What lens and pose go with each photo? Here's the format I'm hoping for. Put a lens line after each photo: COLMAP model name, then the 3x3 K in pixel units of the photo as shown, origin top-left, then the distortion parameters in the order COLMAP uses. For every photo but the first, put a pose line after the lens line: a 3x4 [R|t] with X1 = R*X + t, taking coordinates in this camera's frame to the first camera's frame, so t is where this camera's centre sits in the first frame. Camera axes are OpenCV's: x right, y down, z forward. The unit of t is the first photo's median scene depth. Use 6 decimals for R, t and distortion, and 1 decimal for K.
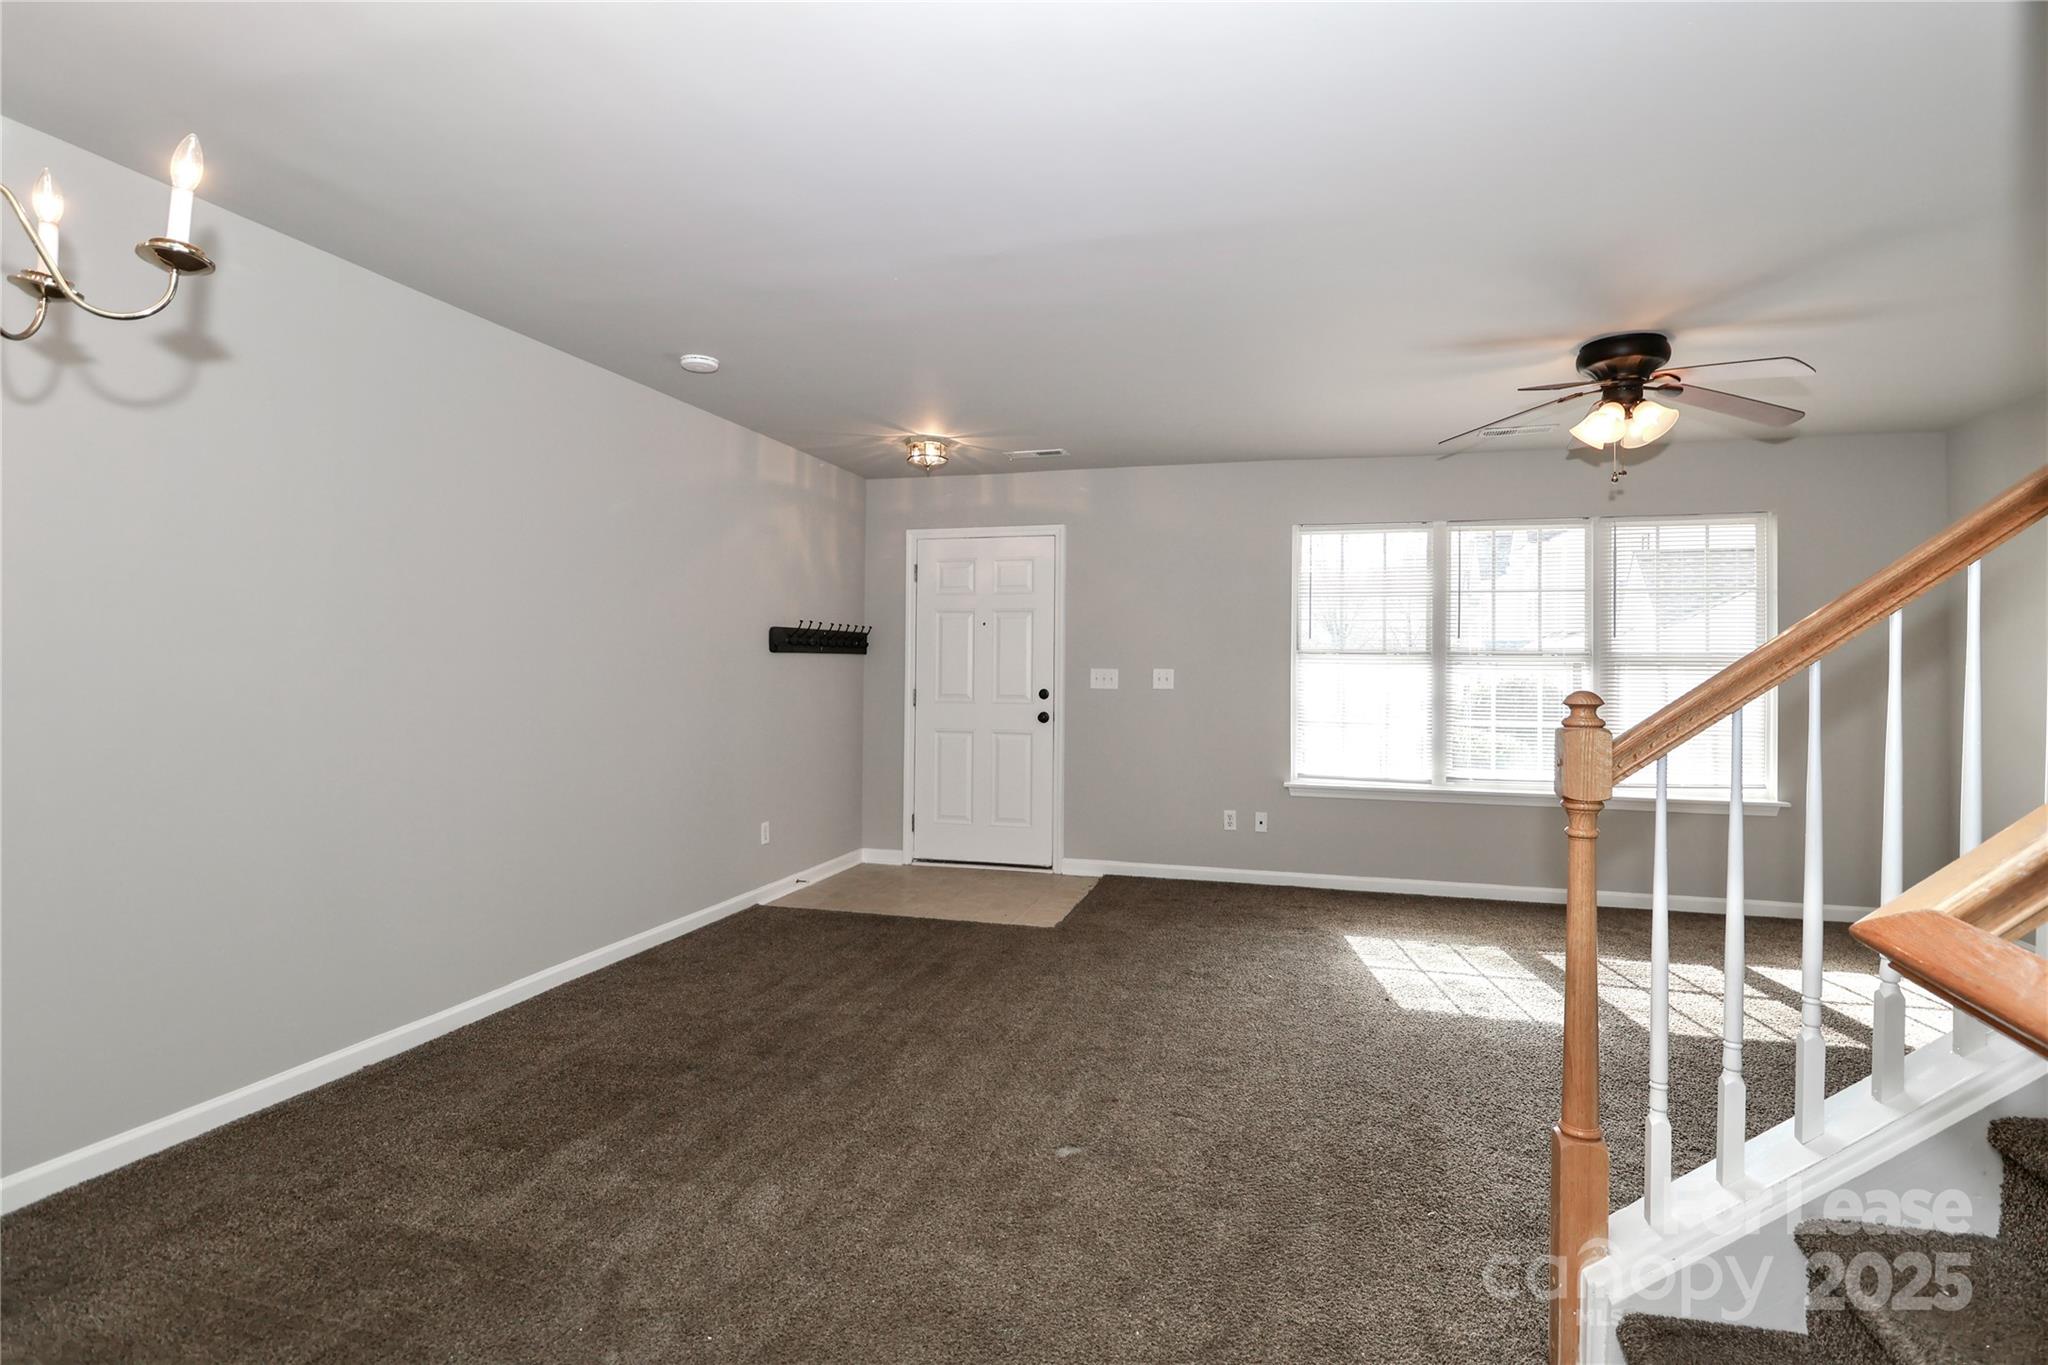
lens RADIAL K [[977.9, 0, 1055.7], [0, 977.9, 643.9], [0, 0, 1]] dist [0.000510, -0.001406]
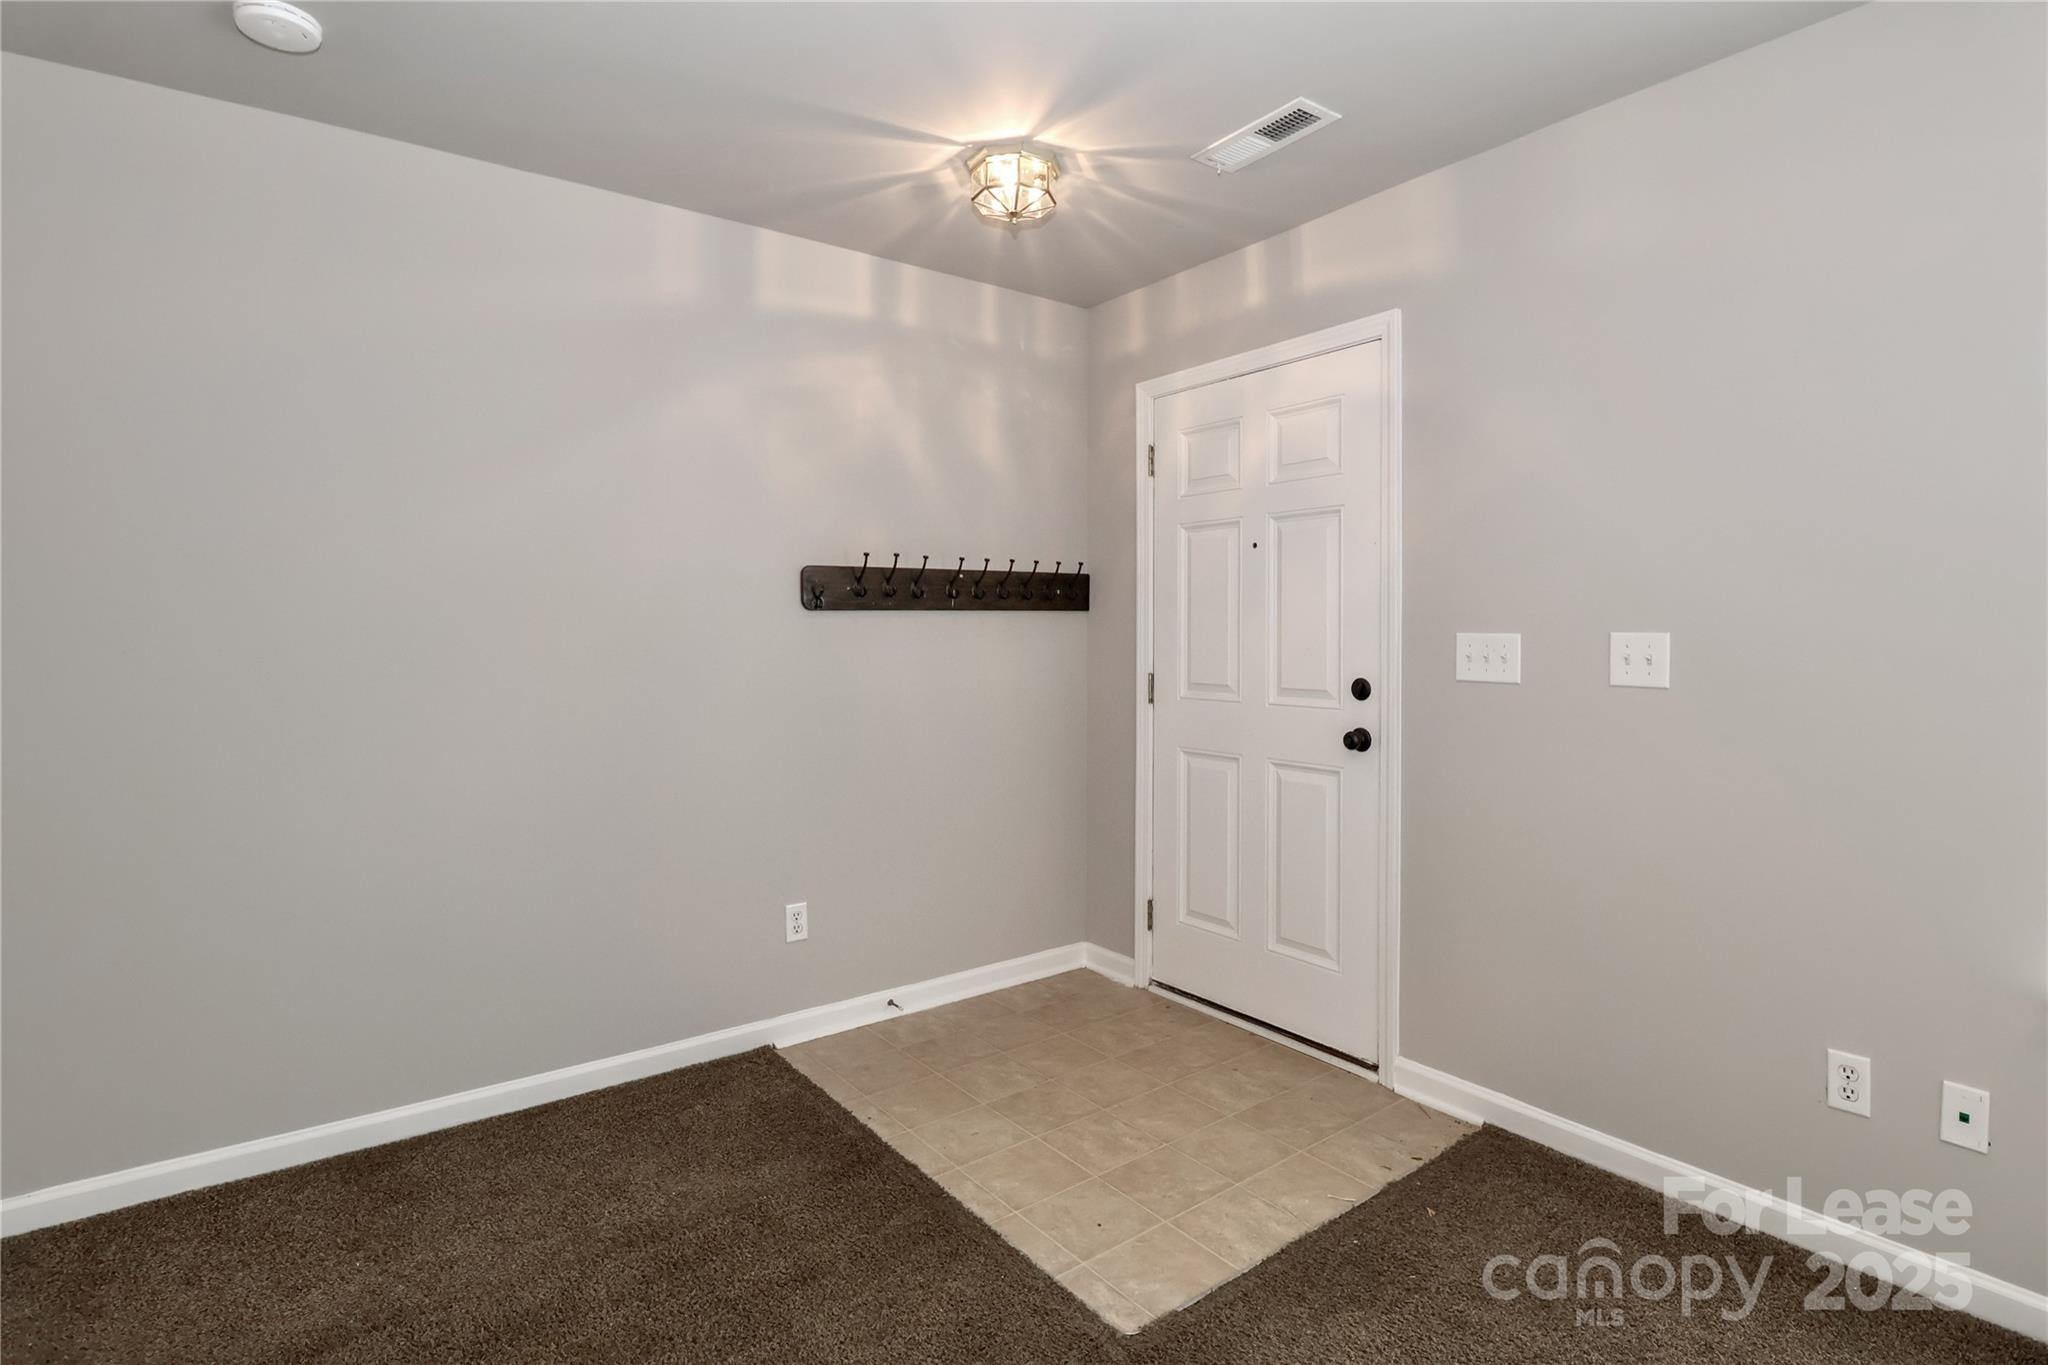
lens RADIAL K [[1001.2, 0, 1043.1], [0, 1001.2, 640.7], [0, 0, 1]] dist [-0.024410, -0.000054]
pose [[0.791380, -0.003346, -0.611315, 0.168076], [0.025789, 0.999278, 0.027916, 0.012584], [0.610780, -0.037858, 0.790895, 0.579904]]
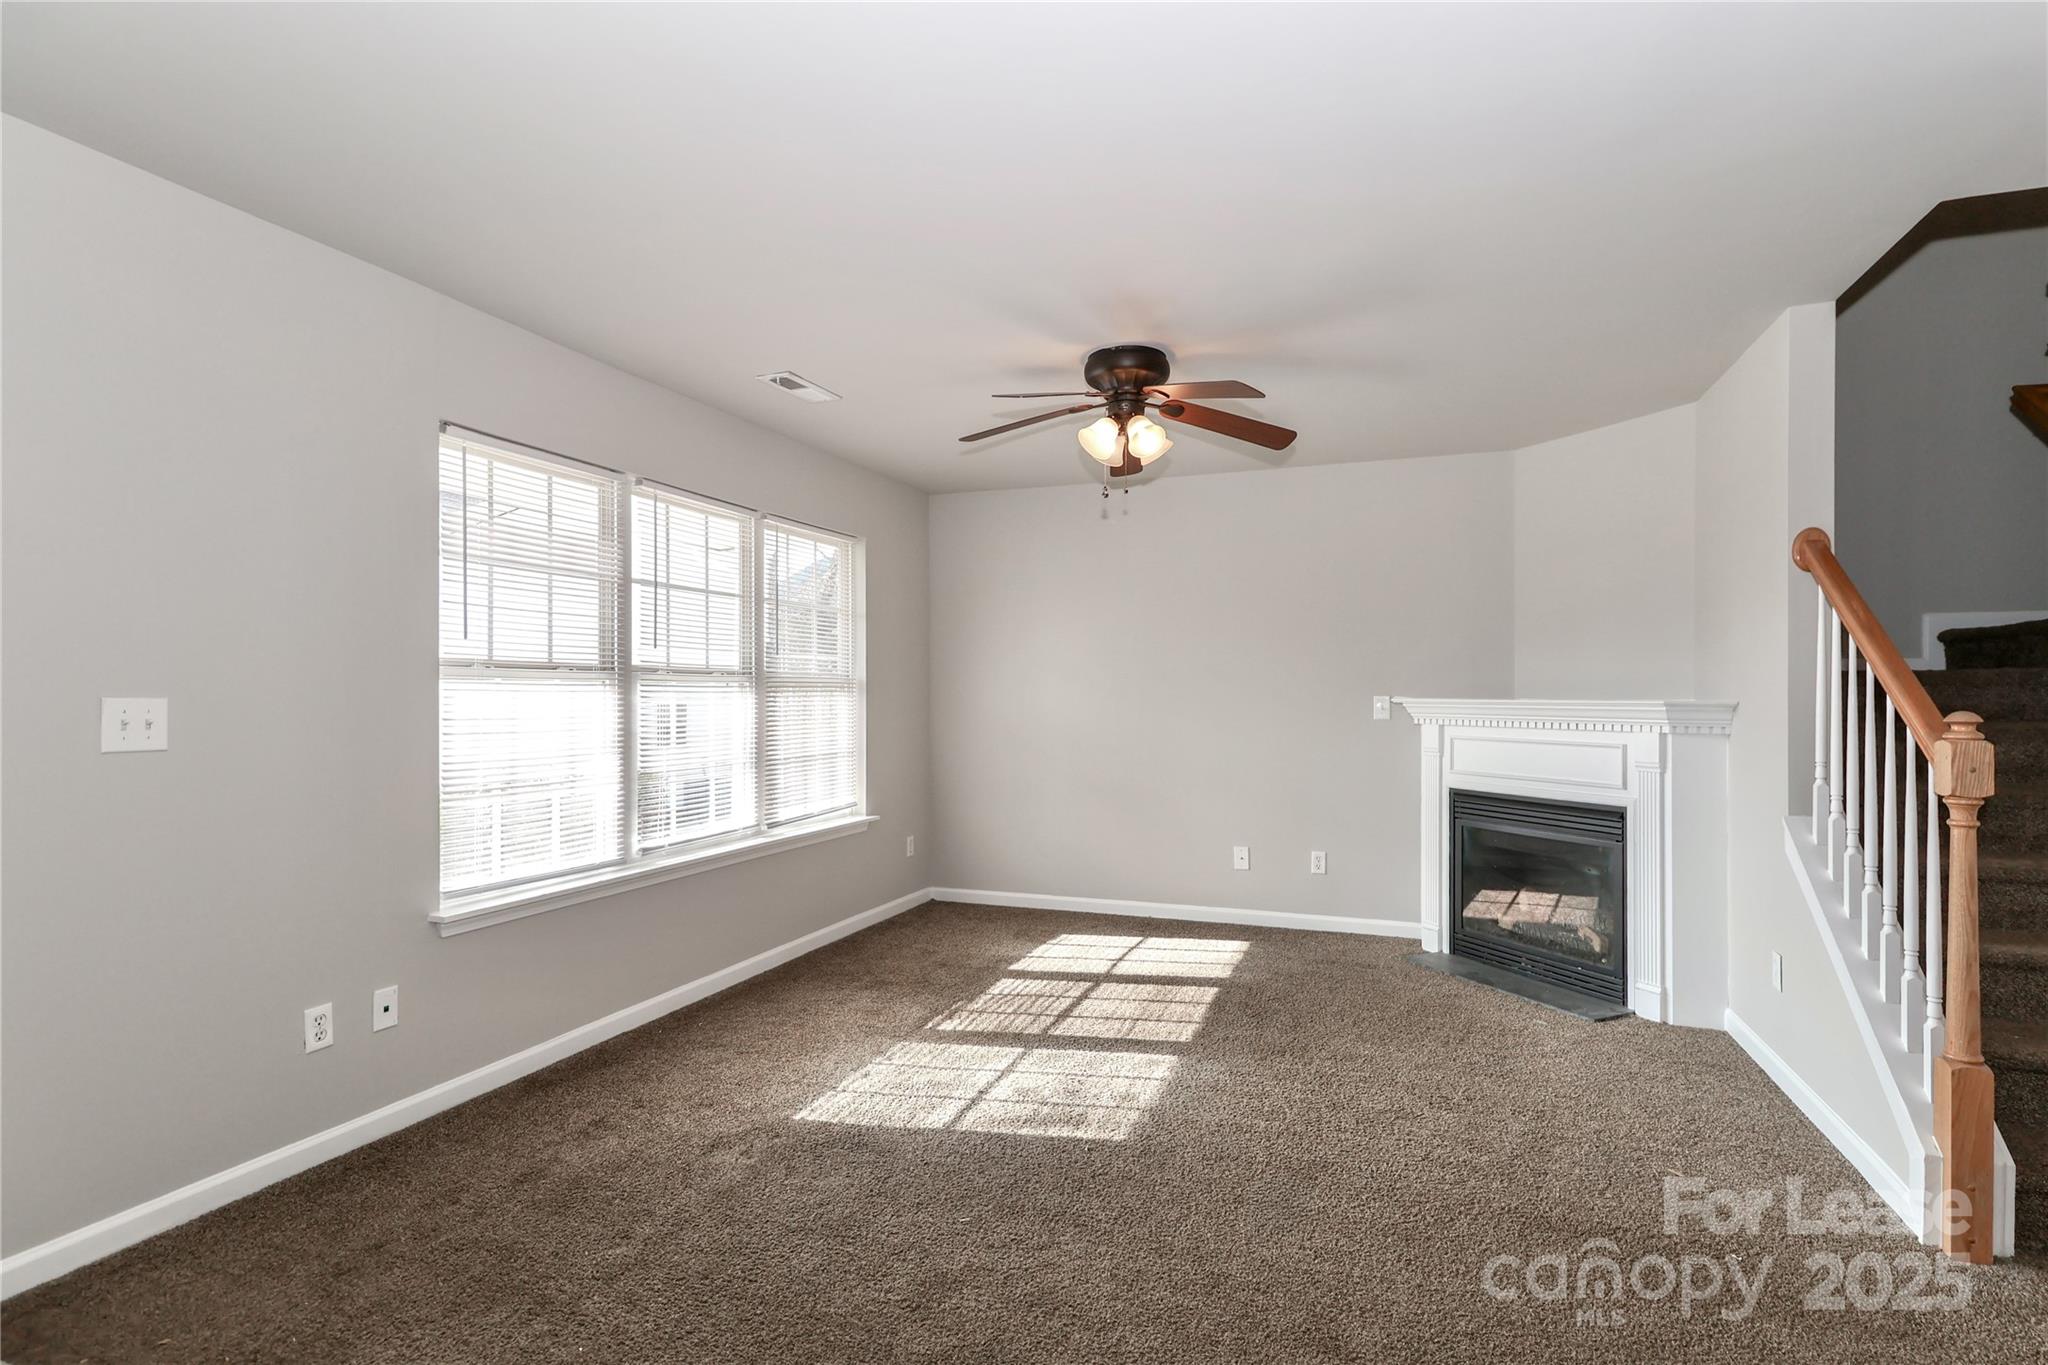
lens RADIAL K [[992.4, 0, 1061.4], [0, 992.4, 693.9], [0, 0, 1]] dist [0.022684, -0.000305]
pose [[0.092487, -0.009902, 0.995665, -0.260750], [-0.024272, 0.999631, 0.012196, 0.010833], [-0.995418, -0.025295, 0.092213, 0.625635]]
